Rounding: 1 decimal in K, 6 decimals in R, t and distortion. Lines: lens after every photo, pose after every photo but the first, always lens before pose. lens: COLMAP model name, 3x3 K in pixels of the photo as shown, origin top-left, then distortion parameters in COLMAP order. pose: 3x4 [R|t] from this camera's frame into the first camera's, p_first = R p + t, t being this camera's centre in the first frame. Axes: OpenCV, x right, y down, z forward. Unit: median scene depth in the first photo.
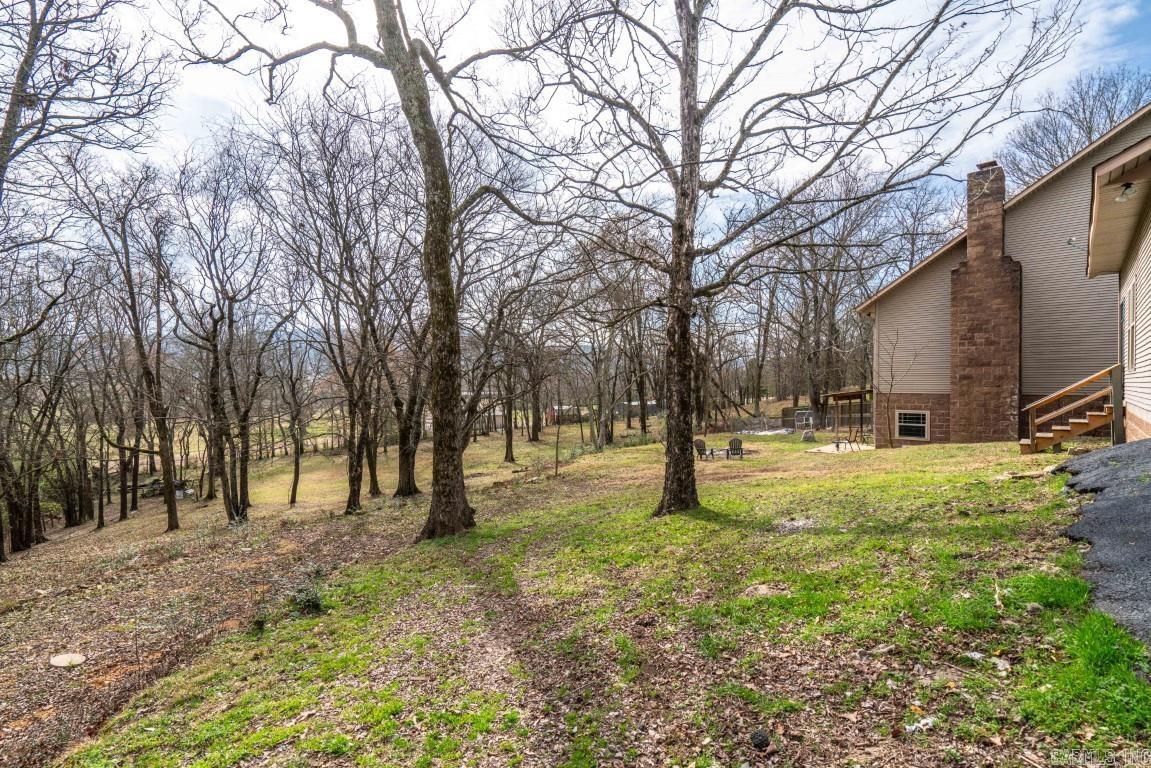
lens RADIAL K [[525.9, 0, 580.6], [0, 525.9, 382.3], [0, 0, 1]] dist [-0.007517, 0.003881]
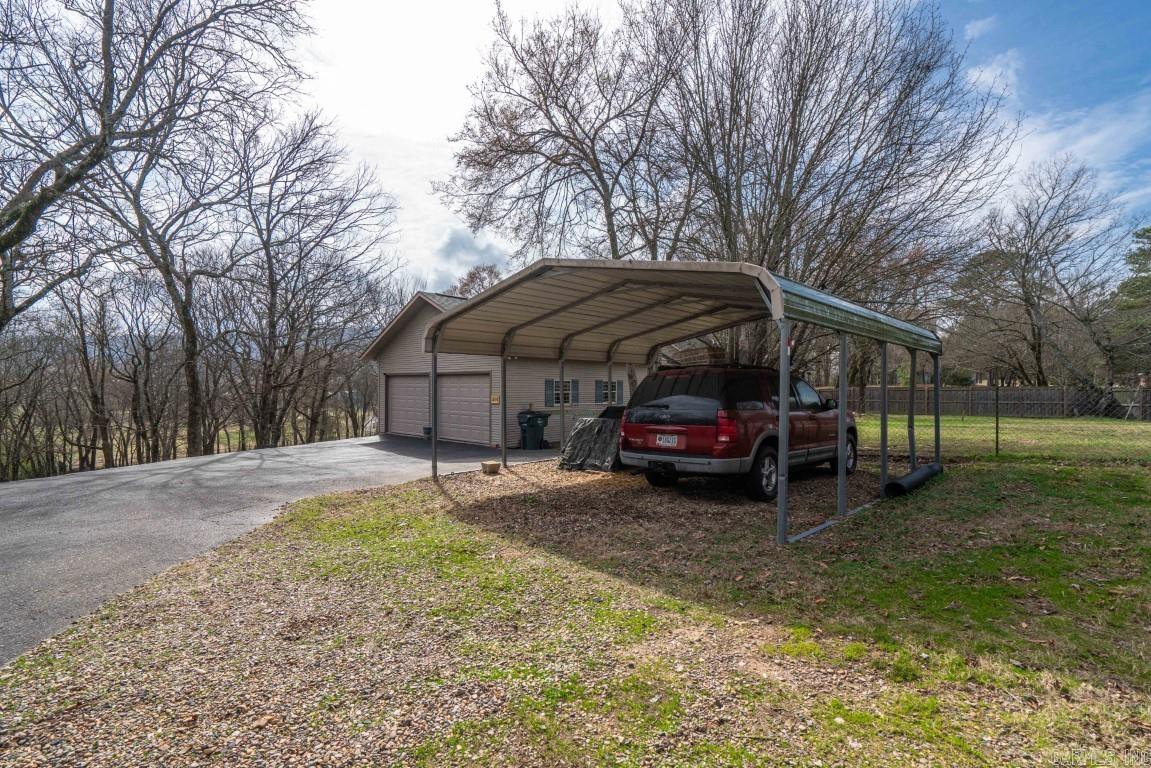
lens RADIAL K [[525.9, 0, 575.6], [0, 525.9, 387.5], [0, 0, 1]] dist [-0.007517, 0.003881]
pose [[0.999665, 0.005763, 0.025238, 0.328444], [-0.005822, 0.999981, 0.002257, -0.033434], [-0.025224, -0.002404, 0.999679, -0.343877]]
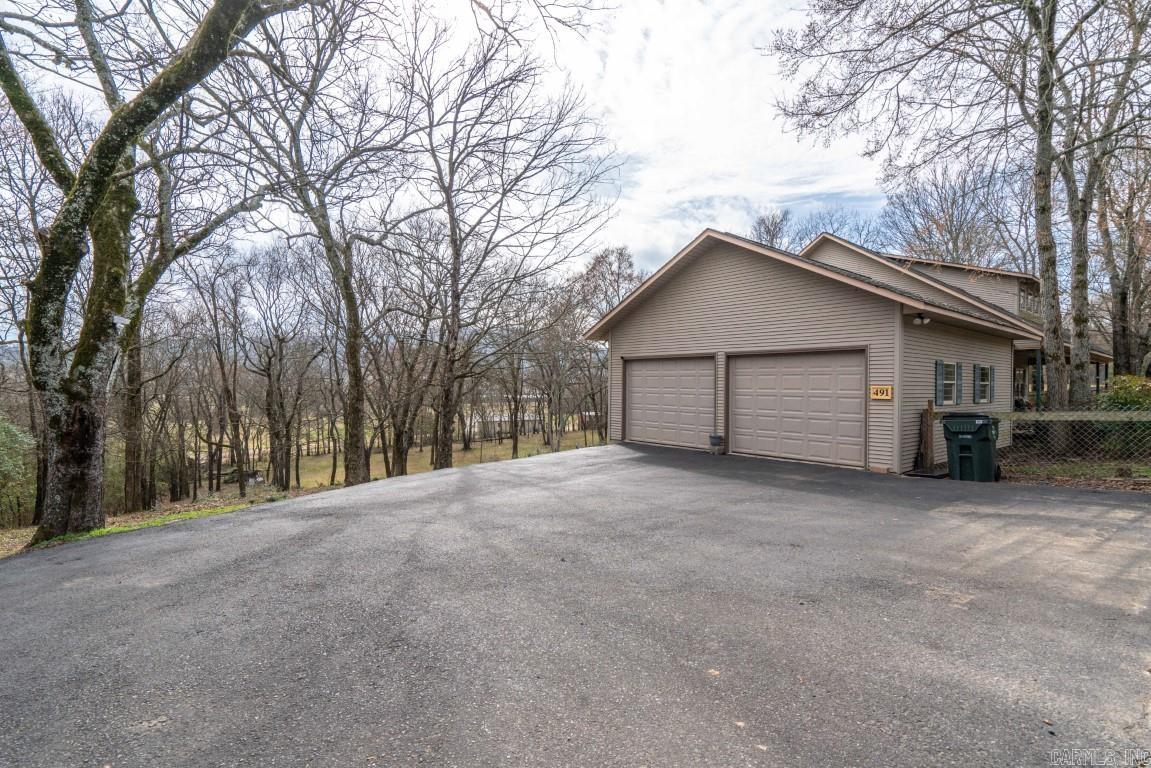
lens RADIAL K [[525.9, 0, 571.5], [0, 525.9, 383.7], [0, 0, 1]] dist [-0.007517, 0.003881]
pose [[0.993360, 0.007539, -0.114800, 0.164577], [-0.007949, 0.999964, -0.003115, -0.025226], [0.114773, 0.004007, 0.993384, -0.190867]]
